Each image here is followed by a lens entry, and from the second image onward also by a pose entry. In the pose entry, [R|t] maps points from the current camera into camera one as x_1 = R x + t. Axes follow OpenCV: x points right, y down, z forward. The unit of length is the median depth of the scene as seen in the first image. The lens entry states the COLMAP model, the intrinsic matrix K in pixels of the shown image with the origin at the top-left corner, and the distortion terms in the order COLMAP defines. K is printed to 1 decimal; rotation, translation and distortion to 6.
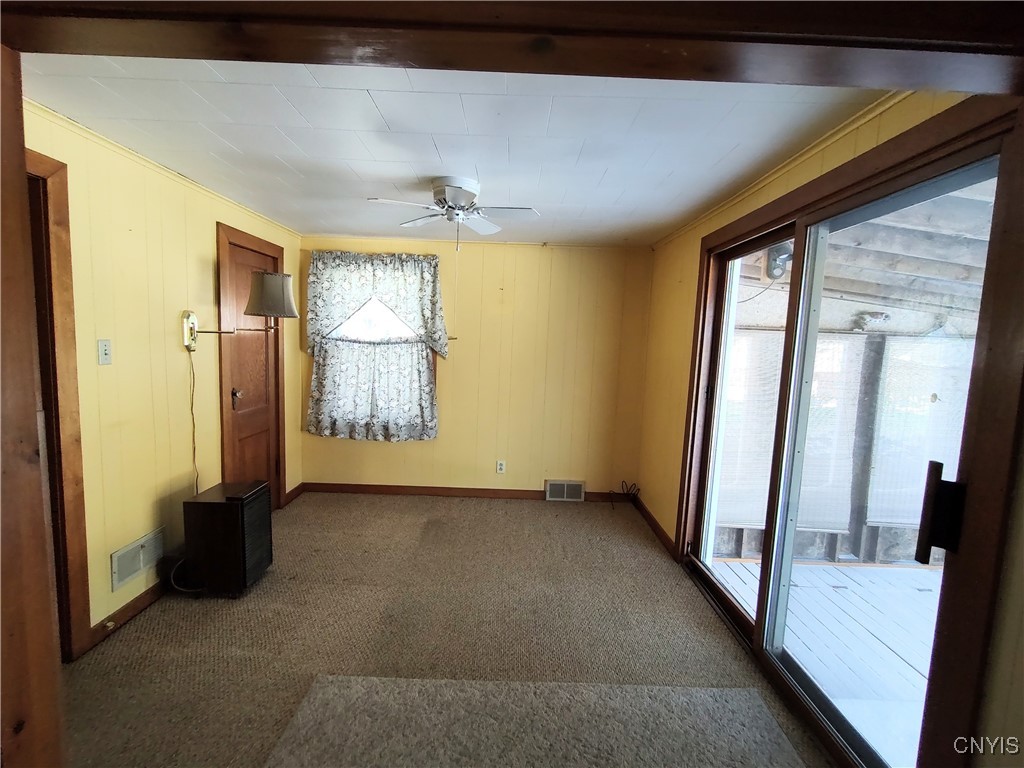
lens RADIAL K [[465.2, 0, 510.0], [0, 465.2, 386.0], [0, 0, 1]] dist [-0.004585, 0.001821]
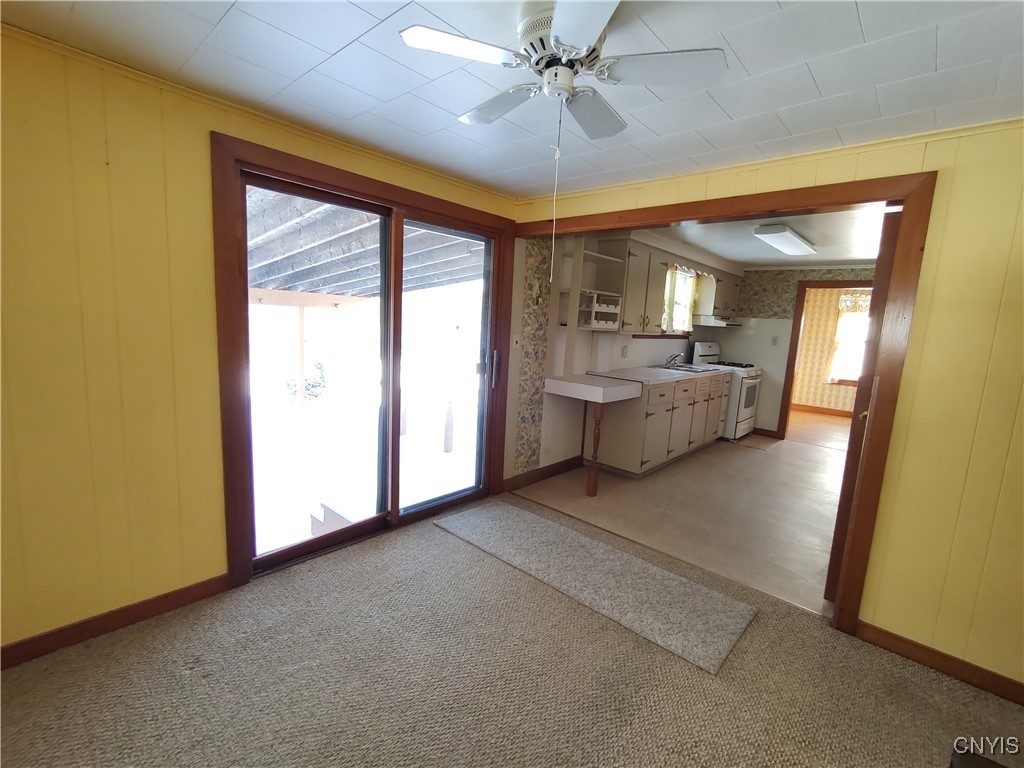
lens RADIAL K [[465.2, 0, 511.4], [0, 465.2, 382.3], [0, 0, 1]] dist [-0.004585, 0.001821]
pose [[-0.741368, -0.174911, 0.647904, -0.278351], [-0.015895, 0.969744, 0.243608, -0.092023], [-0.670910, 0.170304, -0.721717, 0.842866]]
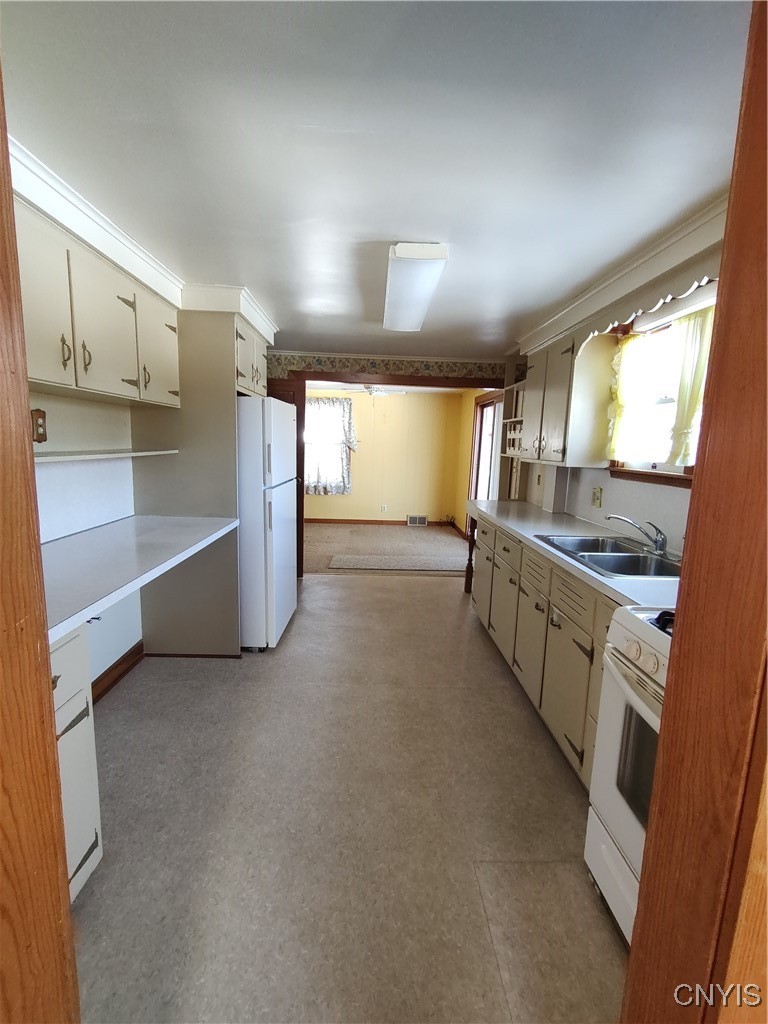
lens RADIAL K [[465.2, 0, 385.9], [0, 465.2, 514.6], [0, 0, 1]] dist [-0.004585, 0.001821]
pose [[0.999429, -0.008396, 0.032716, -0.077541], [0.006416, 0.998168, 0.060166, 0.085911], [-0.033162, -0.059921, 0.997652, -0.956699]]
